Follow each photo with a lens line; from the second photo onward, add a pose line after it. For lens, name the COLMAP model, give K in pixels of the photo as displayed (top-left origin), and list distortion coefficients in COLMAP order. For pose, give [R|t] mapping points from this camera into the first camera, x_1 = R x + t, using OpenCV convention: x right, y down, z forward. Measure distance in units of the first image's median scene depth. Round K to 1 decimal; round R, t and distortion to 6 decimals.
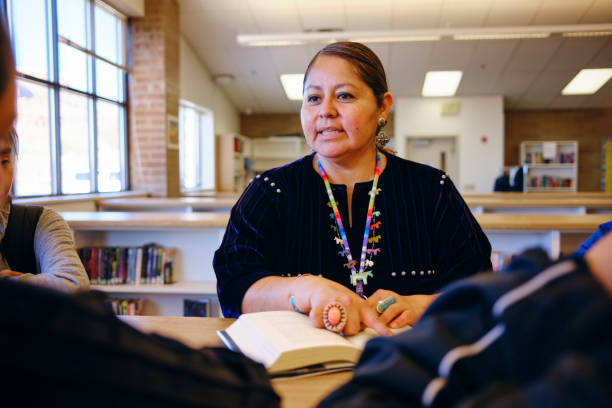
lens RADIAL K [[639.0, 0, 306.0], [0, 639.0, 204.0], [0, 0, 1]] dist [-0.004701, 0.017684]
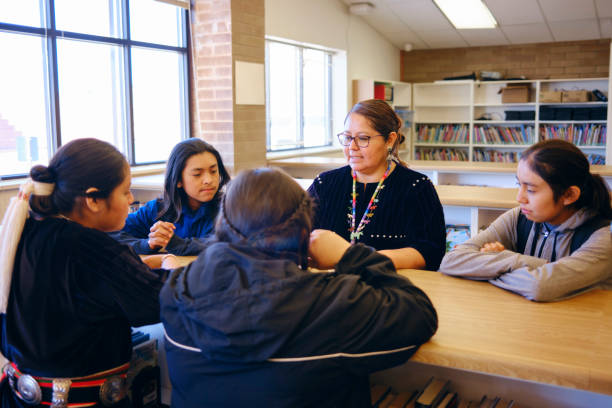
lens RADIAL K [[649.8, 0, 263.4], [0, 649.8, 194.3], [0, 0, 1]] dist [-0.052160, 0.005686]
pose [[0.906684, 0.043145, -0.419598, 0.137917], [-0.009930, 0.996663, 0.081023, -0.042527], [0.421693, -0.069296, 0.904087, 0.294264]]
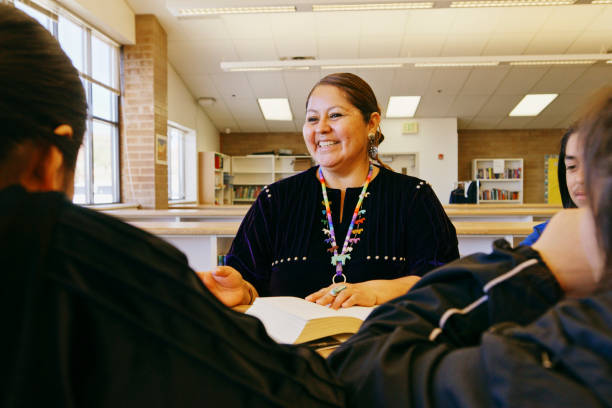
lens RADIAL K [[590.4, 0, 306.0], [0, 590.4, 204.0], [0, 0, 1]] dist [0.004514, 0.014539]
pose [[0.998747, -0.003319, 0.049931, -0.011149], [0.004337, 0.999785, -0.020286, 0.002540], [-0.049853, 0.020477, 0.998547, -0.021656]]
